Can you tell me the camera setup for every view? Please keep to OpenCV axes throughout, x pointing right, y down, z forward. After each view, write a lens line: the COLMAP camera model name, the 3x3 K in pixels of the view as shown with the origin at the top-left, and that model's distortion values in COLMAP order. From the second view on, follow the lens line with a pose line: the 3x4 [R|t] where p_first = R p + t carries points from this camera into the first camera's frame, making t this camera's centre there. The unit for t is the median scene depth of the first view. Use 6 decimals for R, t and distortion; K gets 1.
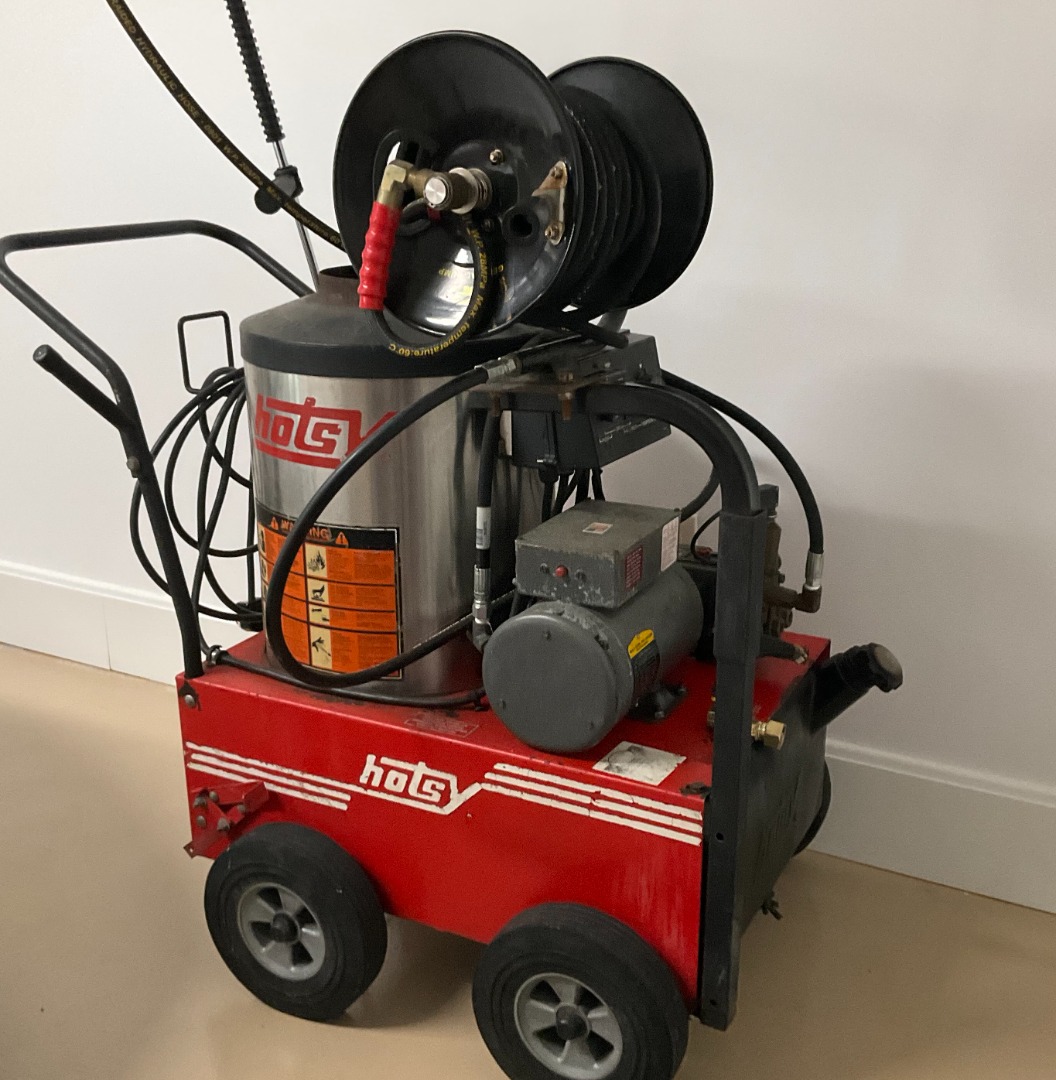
lens RADIAL K [[1329.2, 0, 528.0], [0, 1329.2, 540.0], [0, 0, 1]] dist [0.084117, 0.026141]
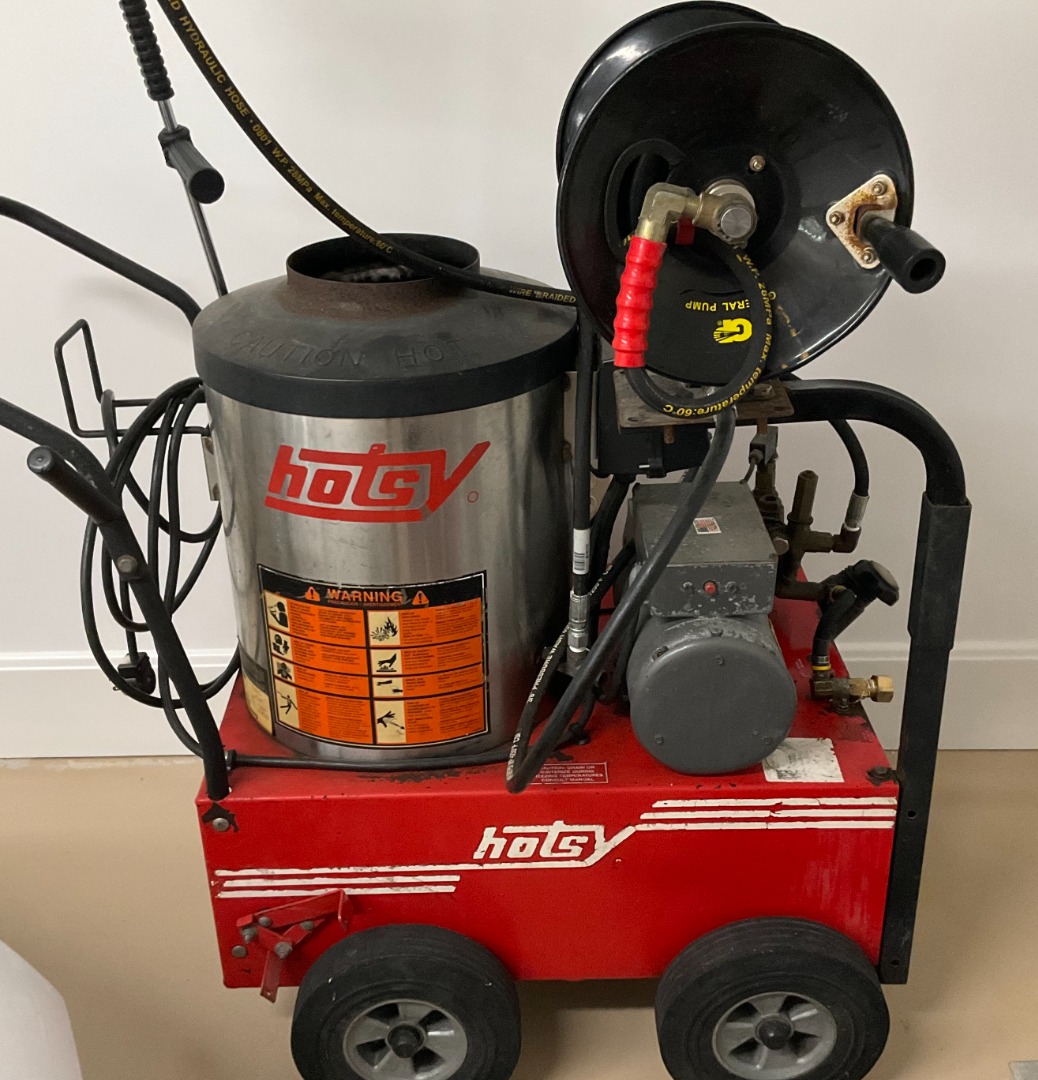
lens RADIAL K [[1363.5, 0, 519.0], [0, 1363.5, 540.0], [0, 0, 1]] dist [0.102746, -0.044558]
pose [[0.879112, -0.224139, 0.420622, -0.436362], [0.157285, 0.969513, 0.187899, -0.186881], [-0.449914, -0.099026, 0.887565, 0.215324]]
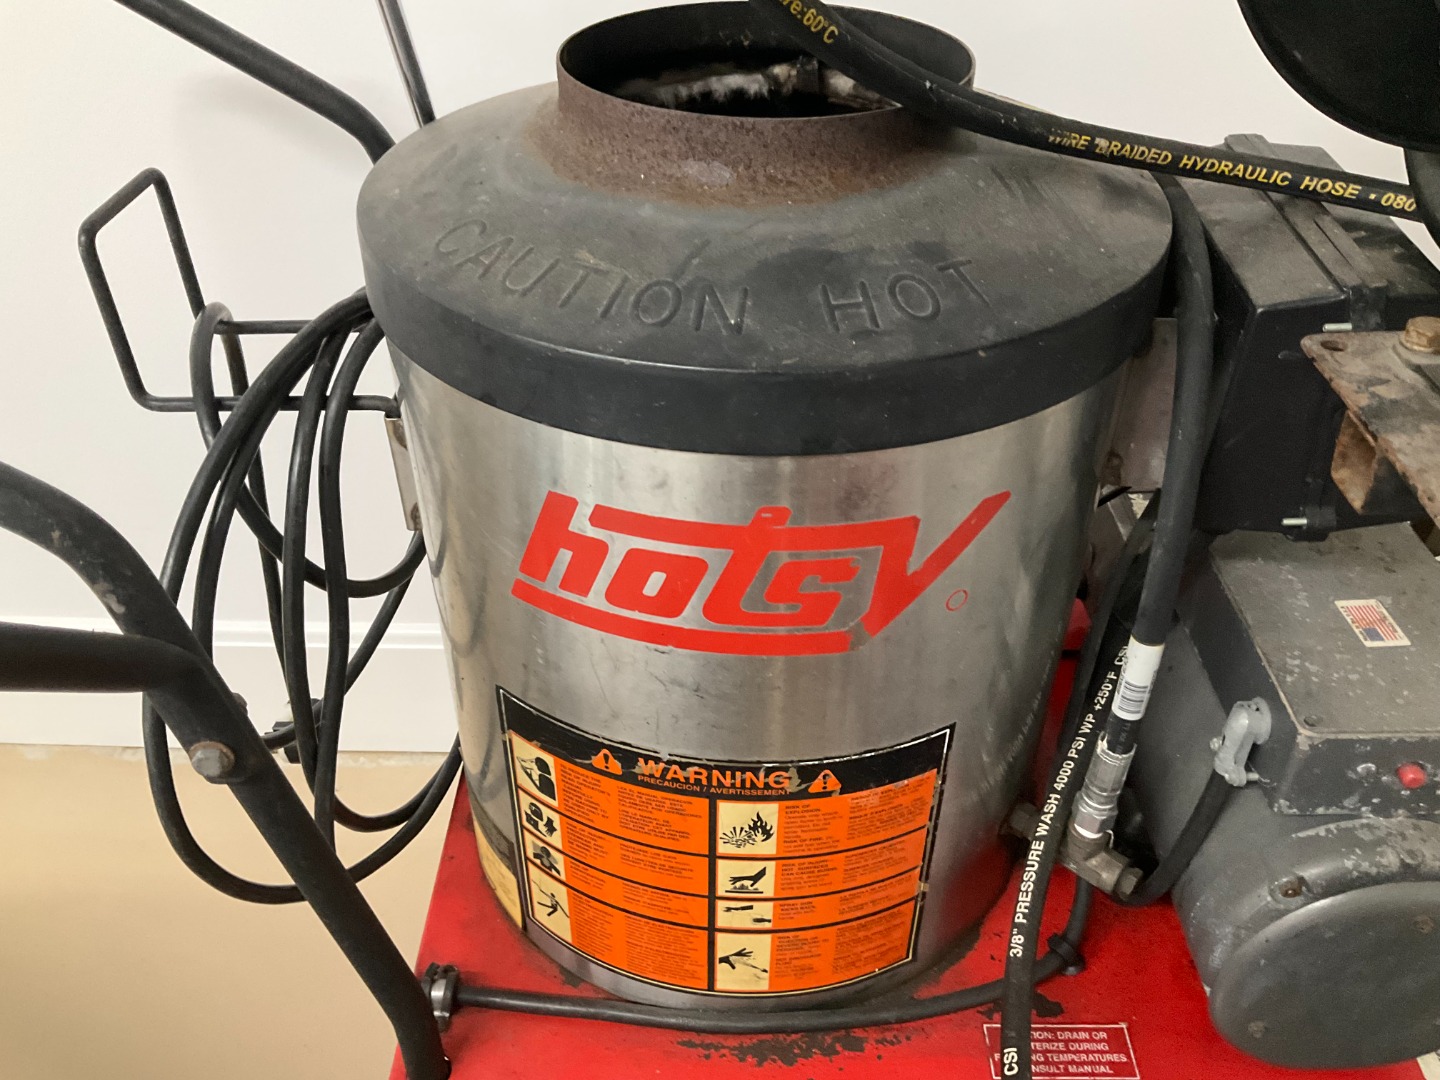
lens RADIAL K [[1222.2, 0, 720.0], [0, 1222.2, 540.0], [0, 0, 1]] dist [0.113257, -0.259044]
pose [[0.886540, -0.269361, 0.376153, -0.291297], [0.131391, 0.926147, 0.353538, -0.208786], [-0.443602, -0.264002, 0.856458, 0.706162]]
